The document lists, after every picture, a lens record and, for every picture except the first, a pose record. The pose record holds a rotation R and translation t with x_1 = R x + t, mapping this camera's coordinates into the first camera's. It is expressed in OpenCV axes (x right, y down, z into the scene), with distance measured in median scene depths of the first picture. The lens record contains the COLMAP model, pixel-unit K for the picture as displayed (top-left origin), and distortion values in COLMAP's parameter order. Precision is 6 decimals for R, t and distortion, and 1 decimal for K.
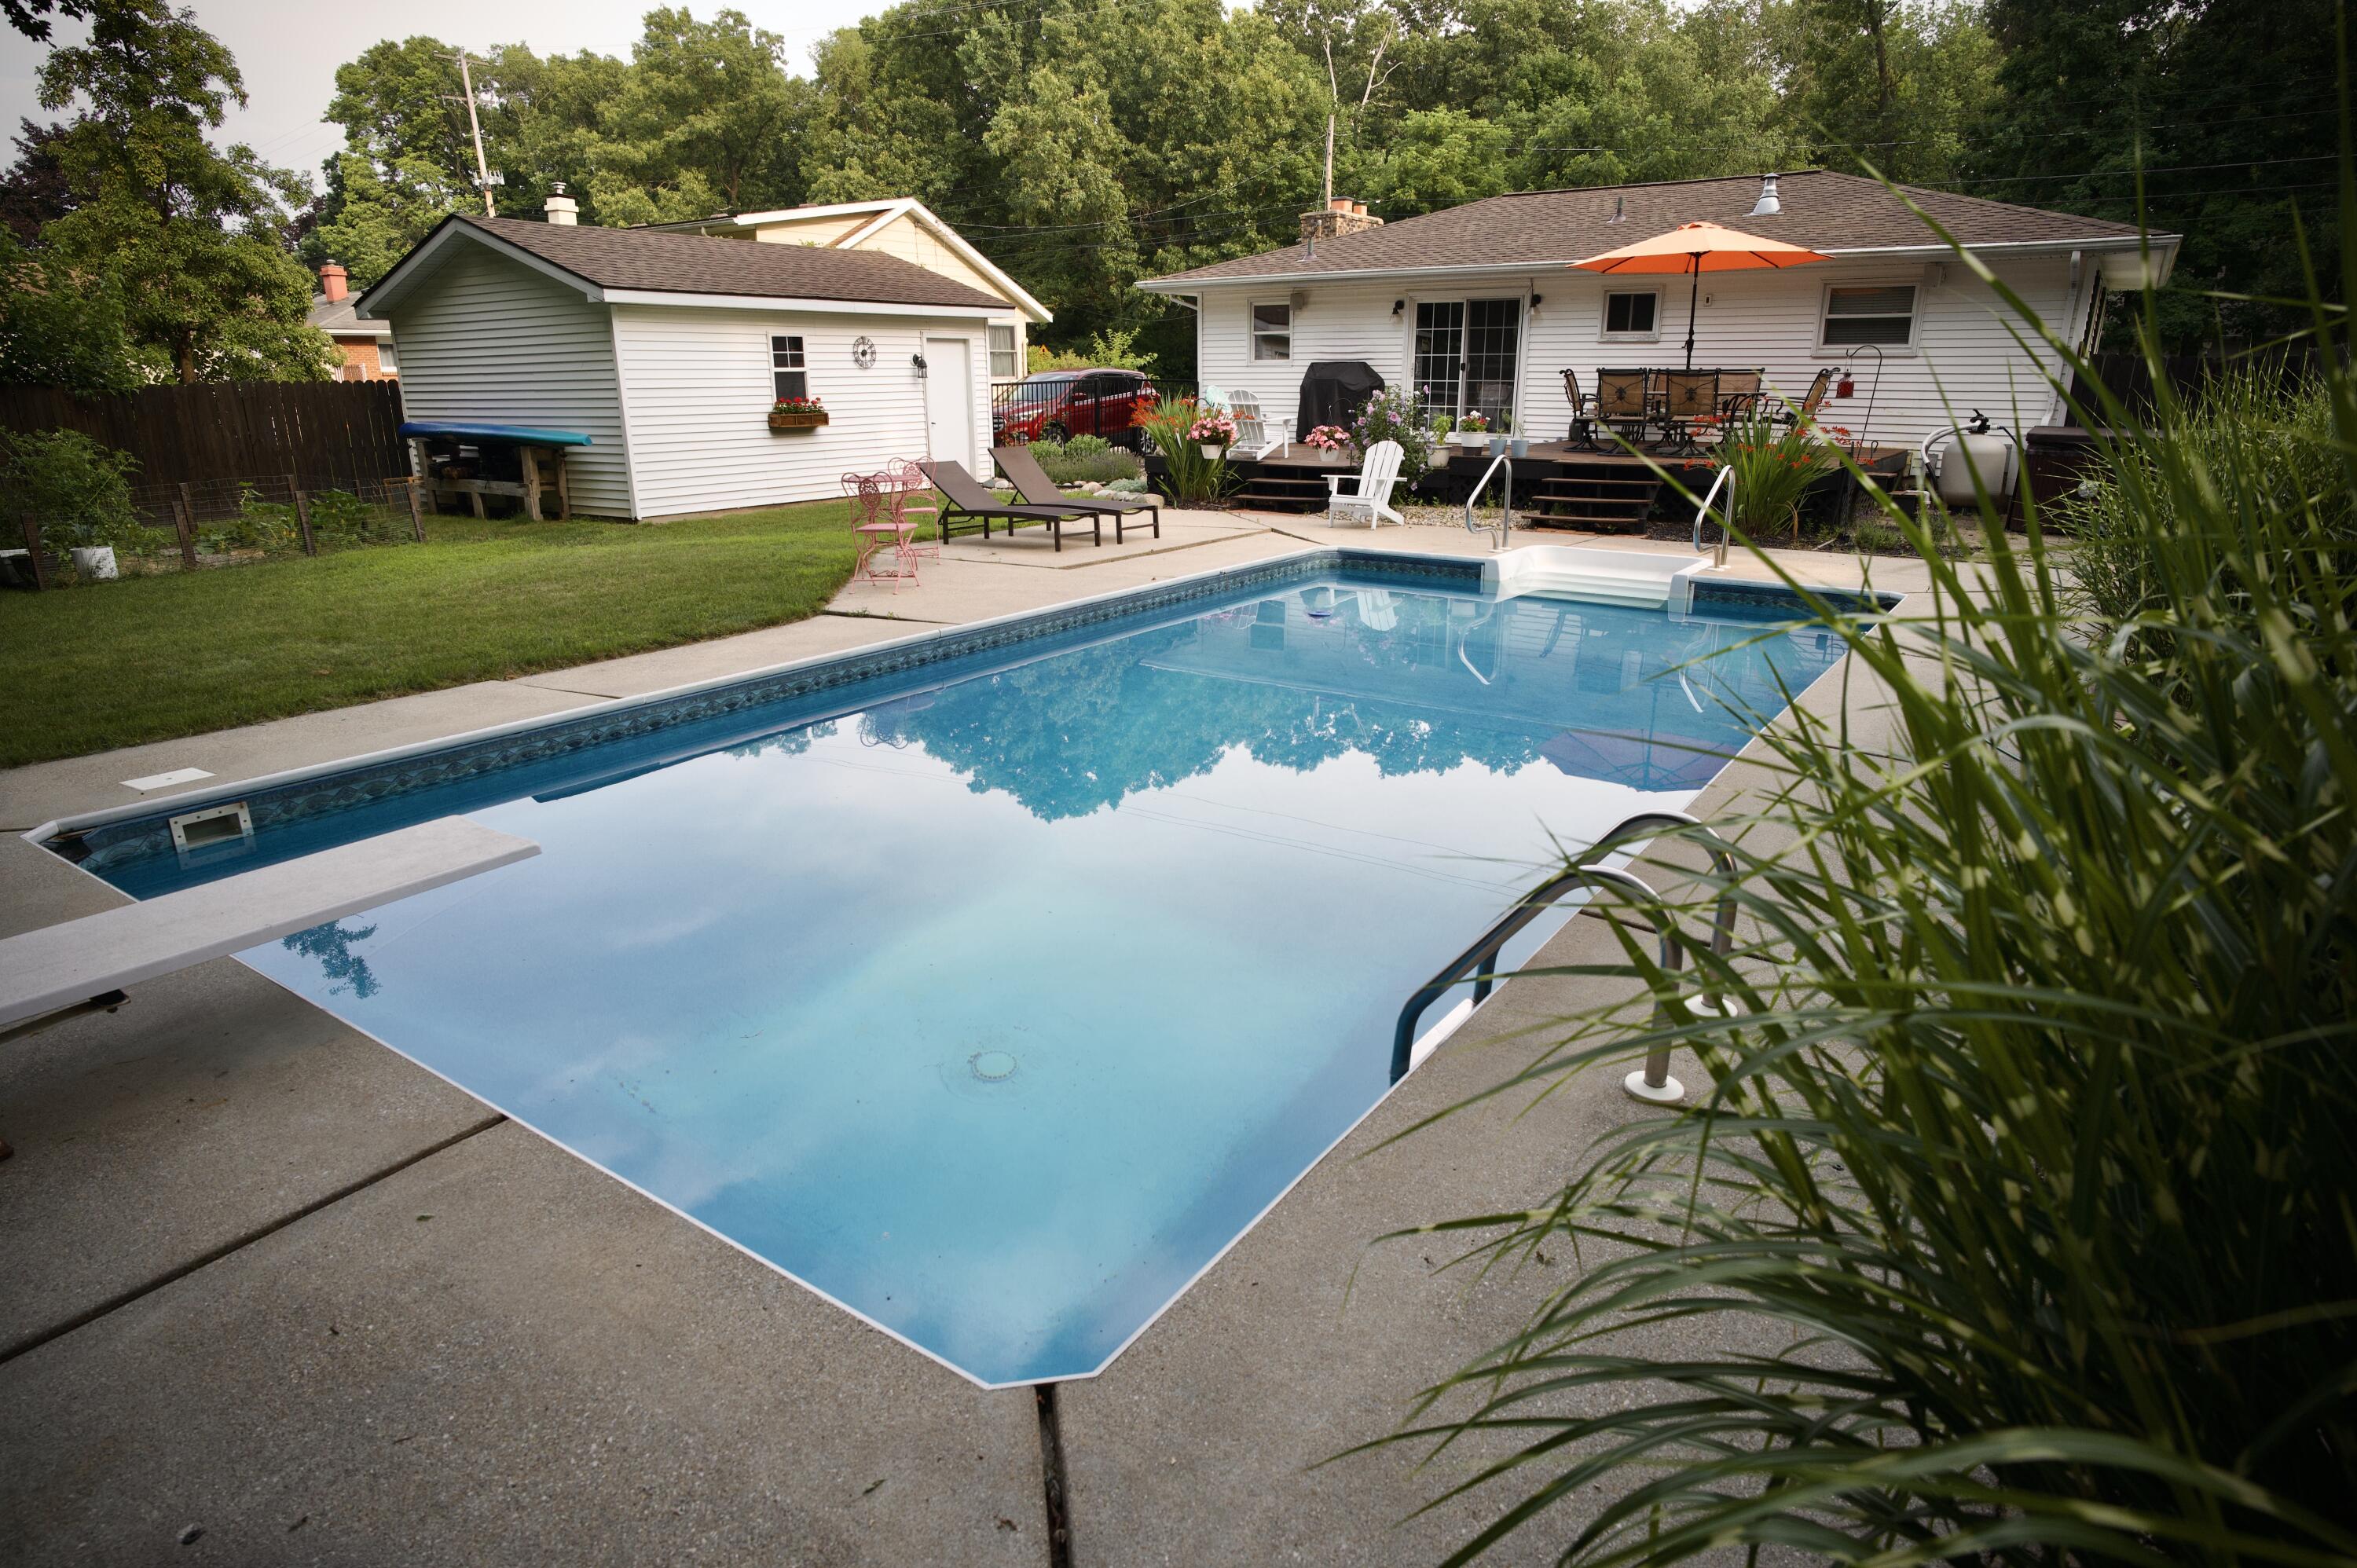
lens RADIAL K [[1311.8, 0, 1178.5], [0, 1311.8, 784.0], [0, 0, 1]] dist [-0.052002, 0.034773]
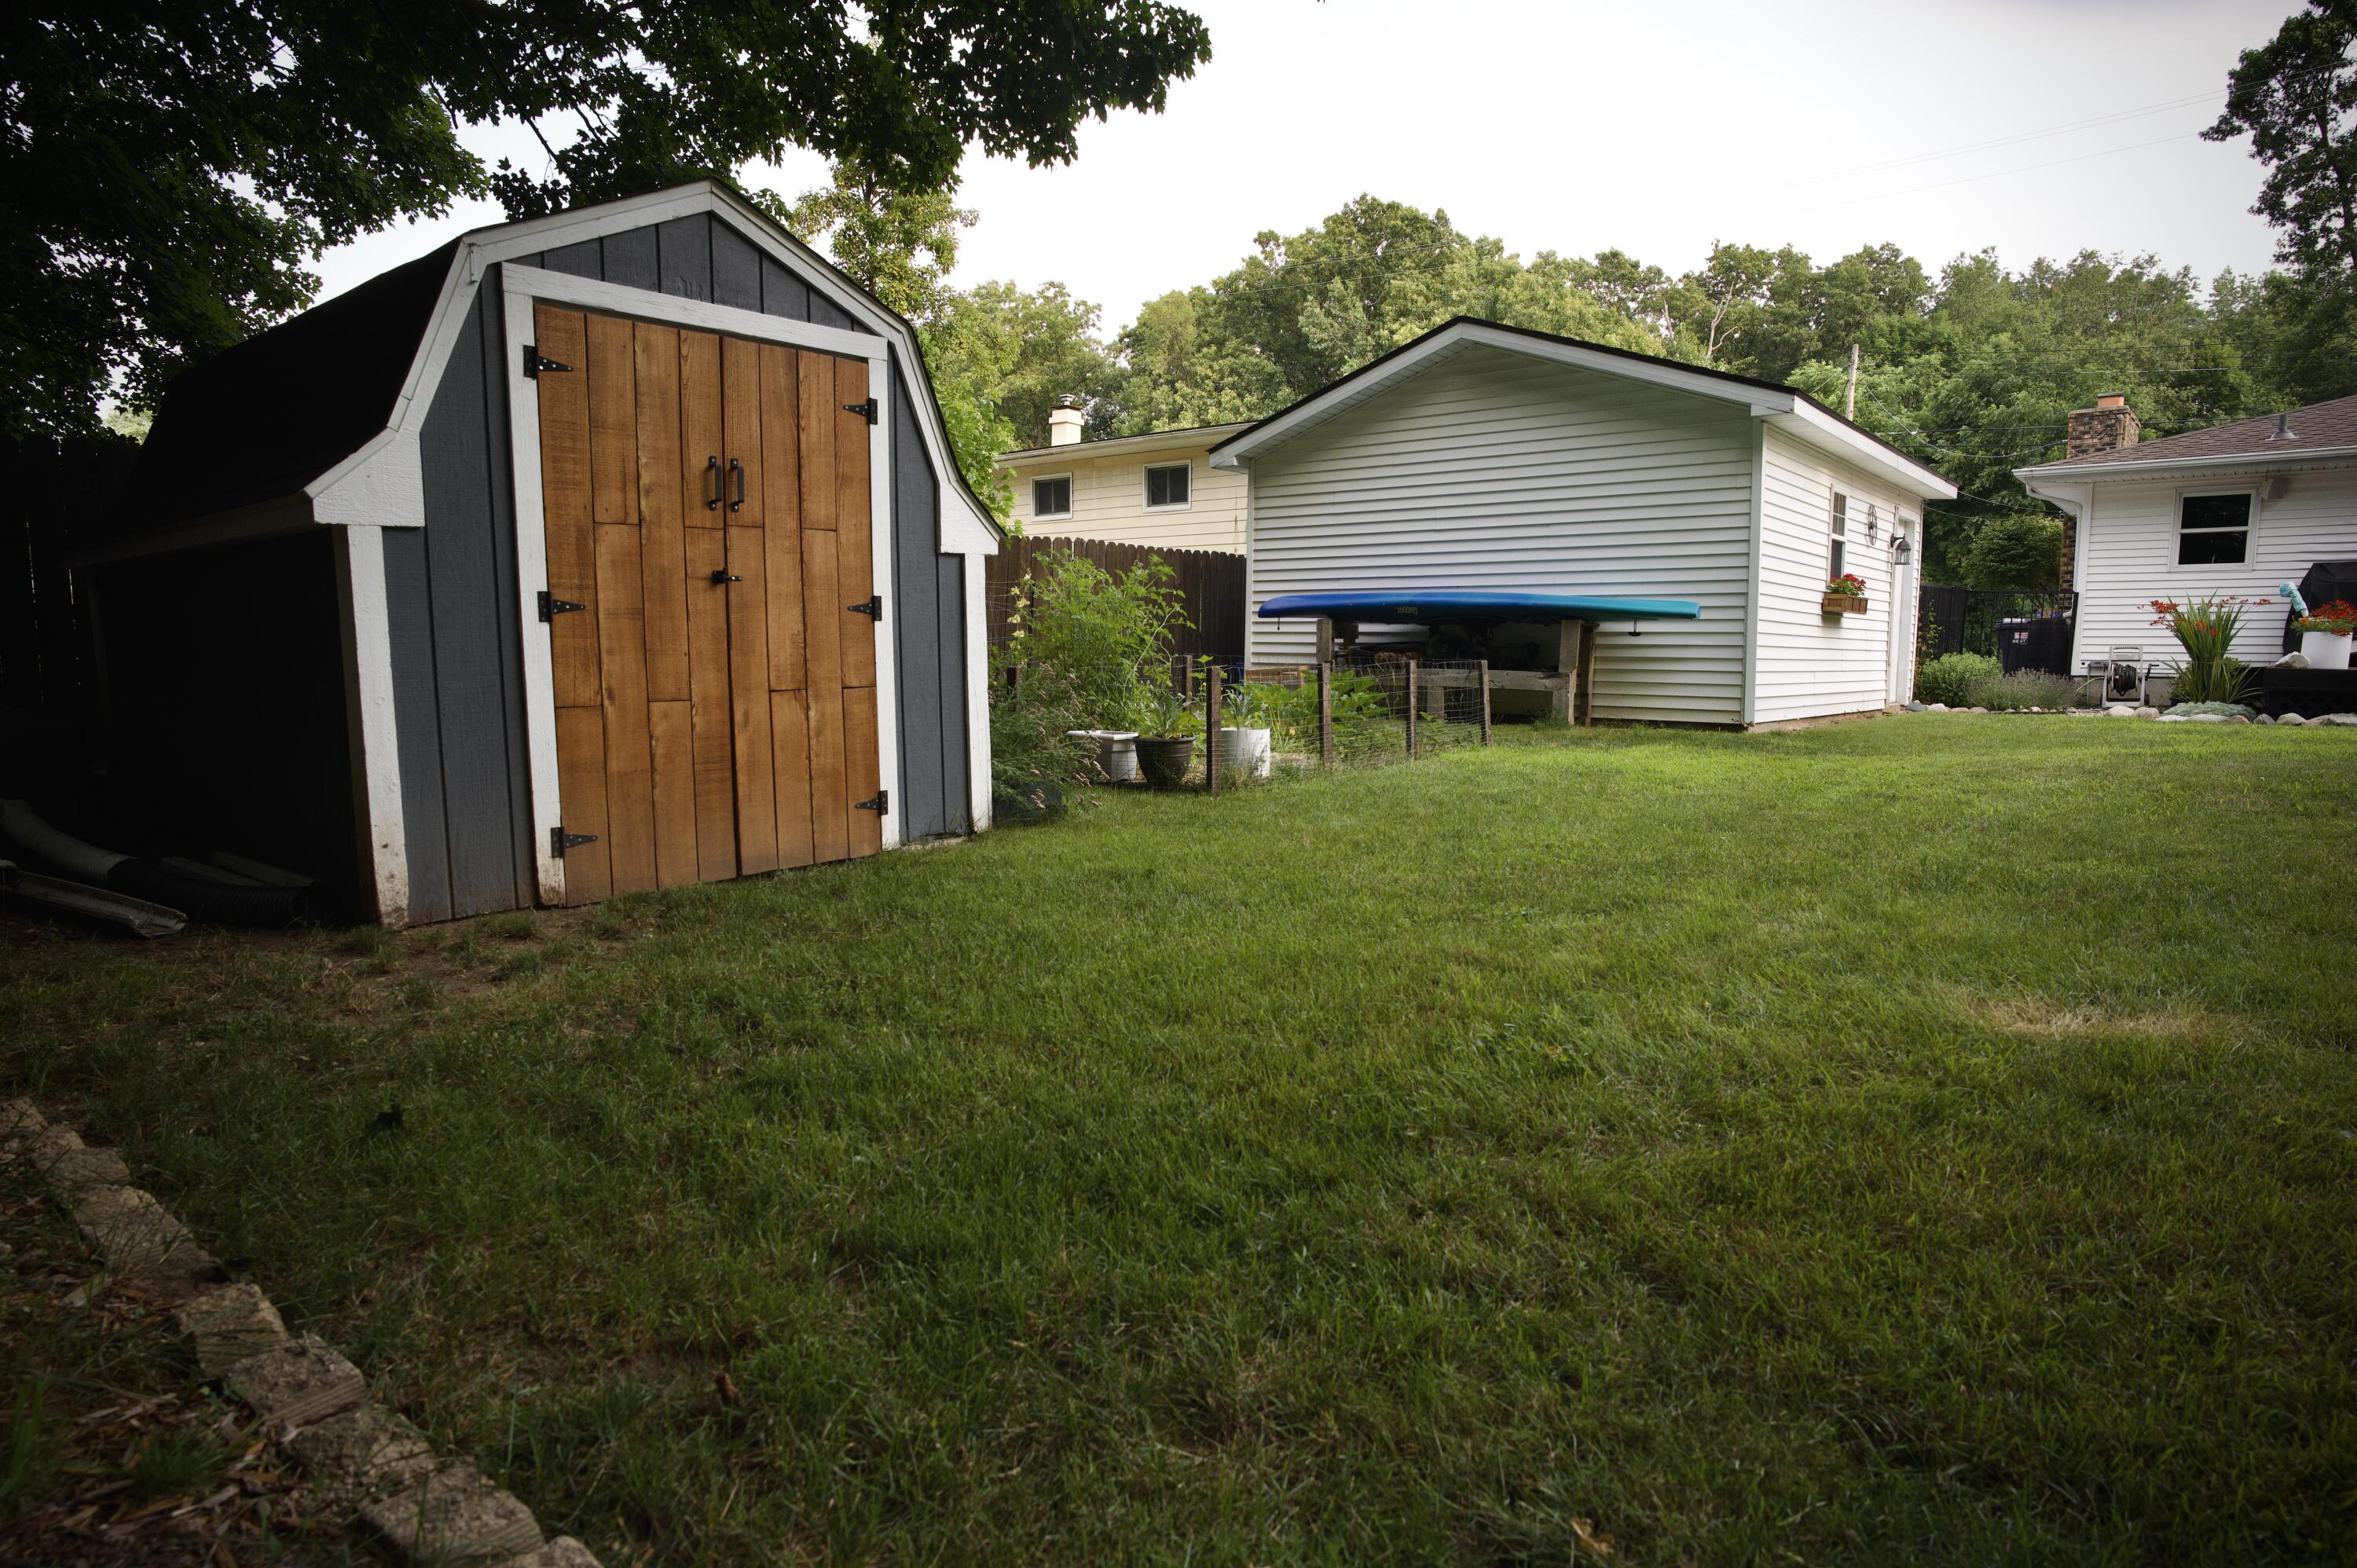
lens RADIAL K [[1311.8, 0, 1178.5], [0, 1311.8, 784.0], [0, 0, 1]] dist [-0.052002, 0.034773]
pose [[0.995082, 0.026879, -0.095338, -0.193141], [-0.045069, 0.979942, -0.194120, -0.008348], [0.088208, 0.197463, 0.976334, 0.093303]]
